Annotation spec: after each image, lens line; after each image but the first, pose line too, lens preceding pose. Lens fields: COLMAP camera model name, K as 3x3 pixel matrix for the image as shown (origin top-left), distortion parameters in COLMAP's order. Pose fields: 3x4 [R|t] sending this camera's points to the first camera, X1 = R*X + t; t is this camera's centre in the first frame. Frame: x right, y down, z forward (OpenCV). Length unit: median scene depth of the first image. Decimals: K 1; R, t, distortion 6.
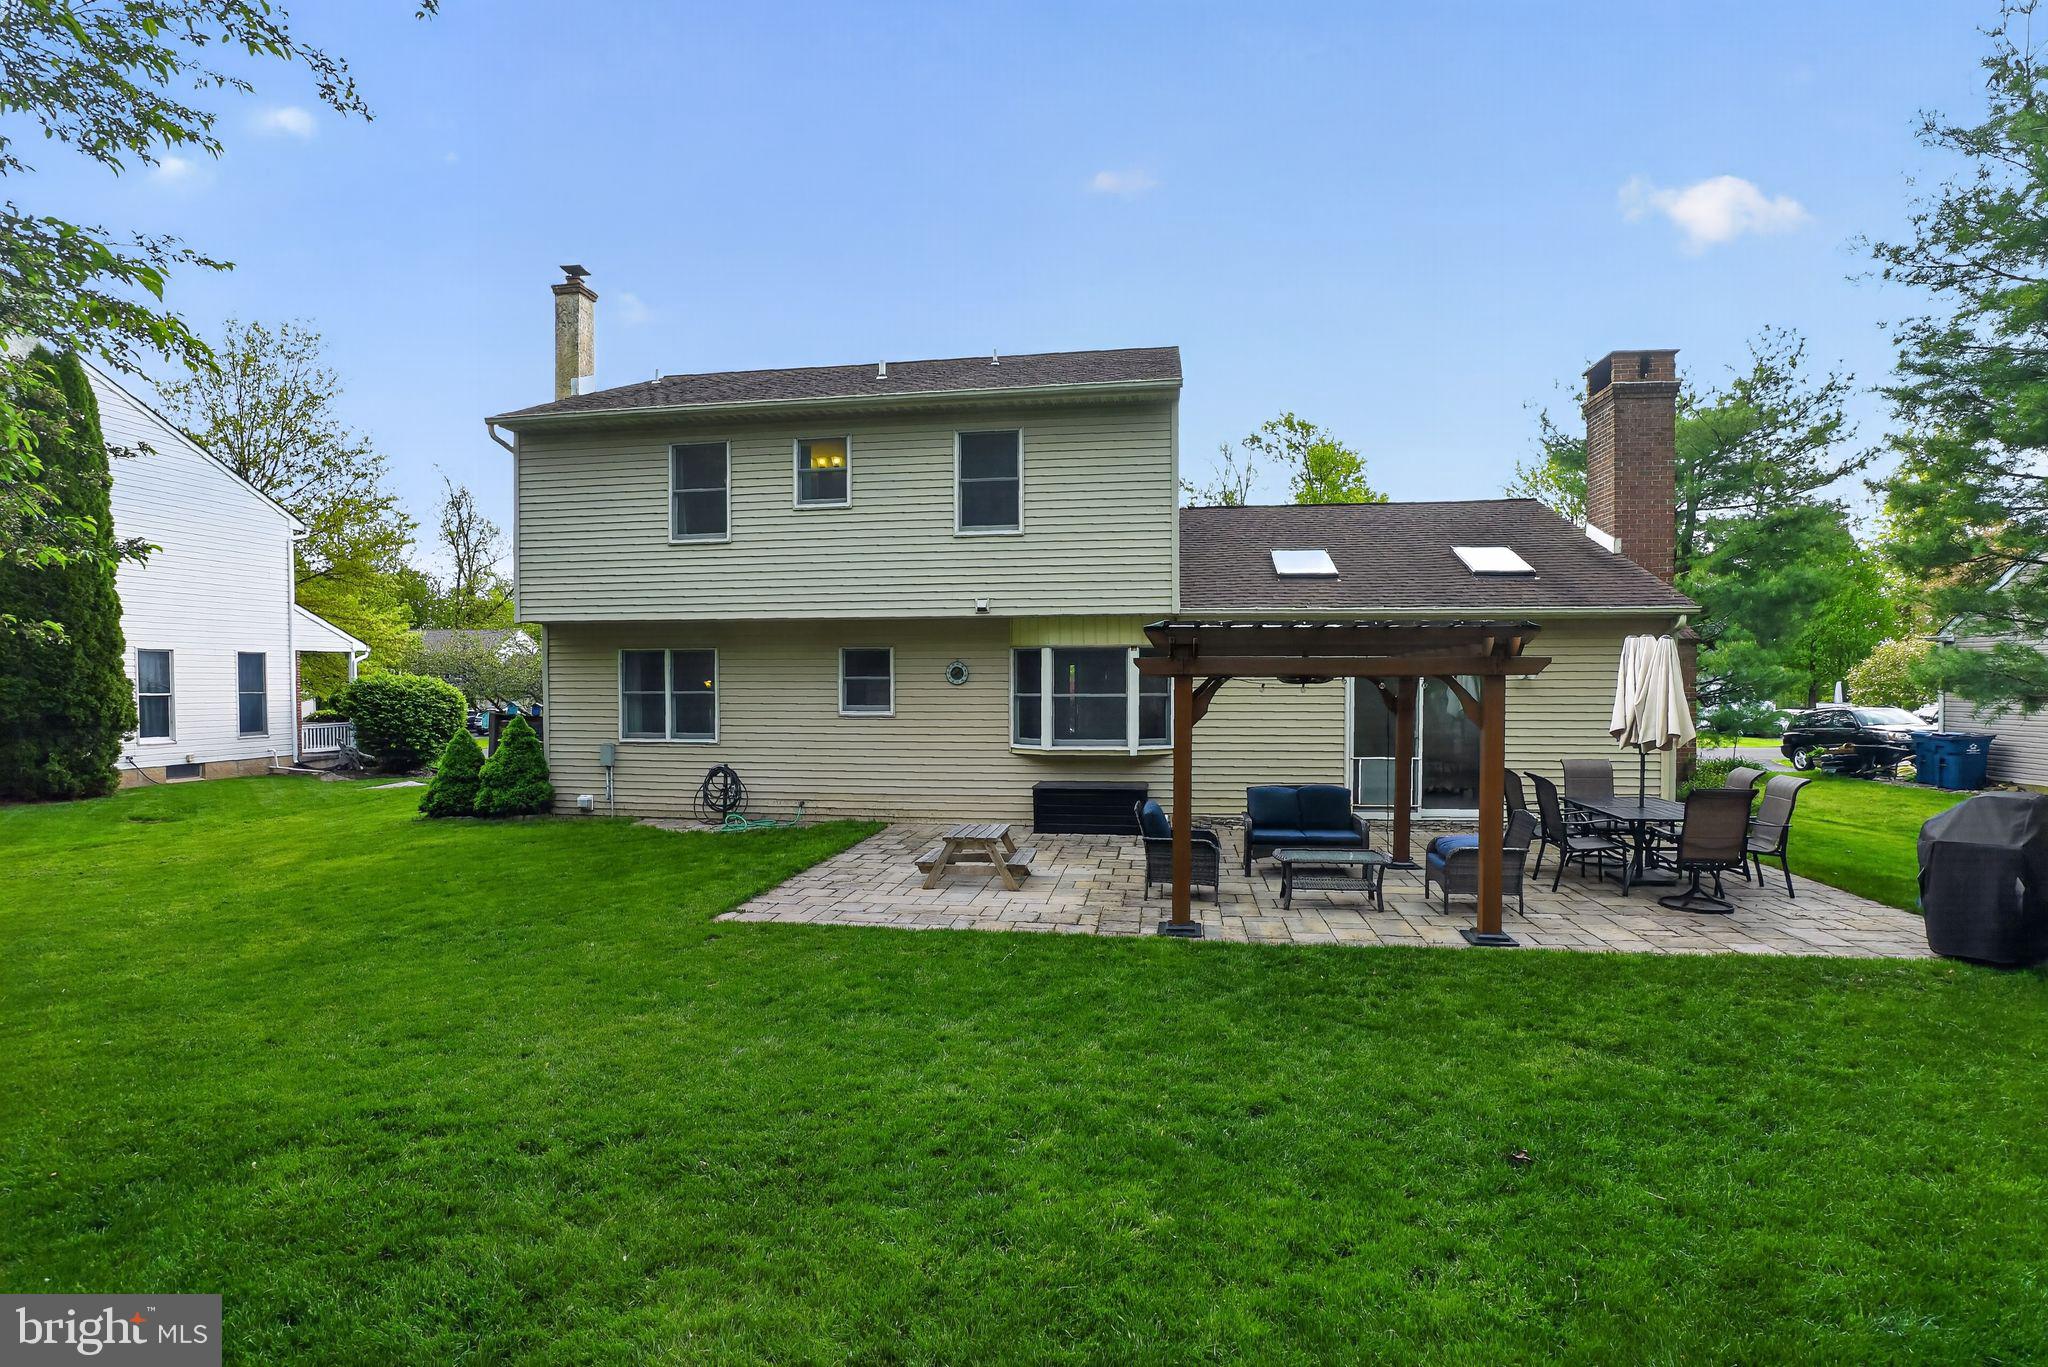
lens RADIAL K [[921.8, 0, 1024.0], [0, 921.8, 683.5], [0, 0, 1]] dist [-0.002923, 0.000155]
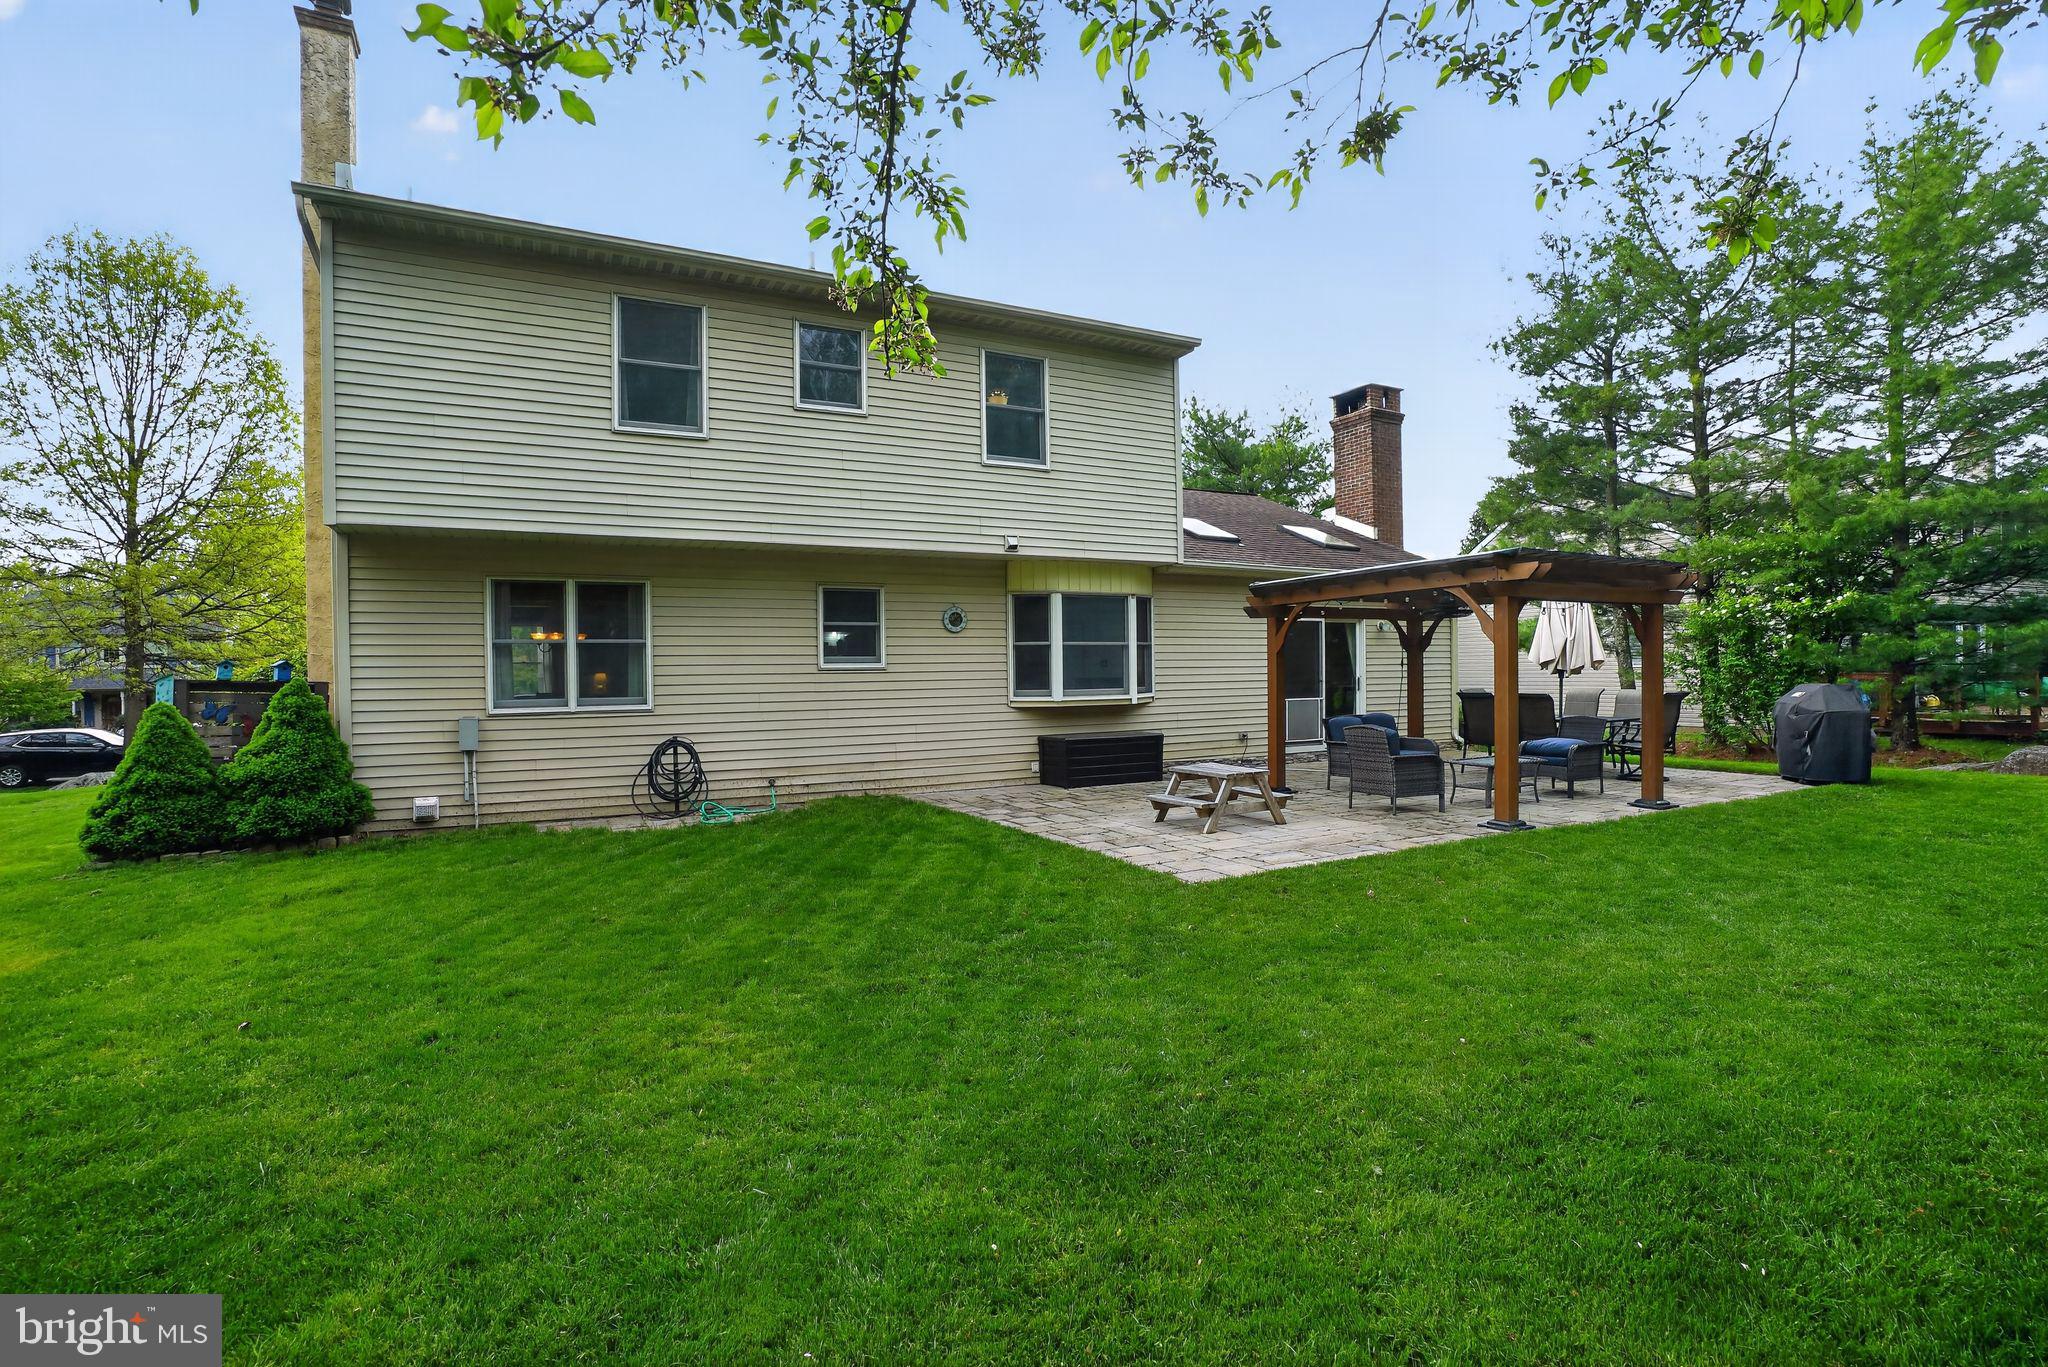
lens RADIAL K [[924.0, 0, 1026.7], [0, 924.0, 655.4], [0, 0, 1]] dist [-0.001991, 0.000028]
pose [[0.815324, -0.001496, 0.579003, -0.535785], [0.014770, 0.999725, -0.018215, 0.041076], [-0.578817, 0.023403, 0.815122, 0.237439]]
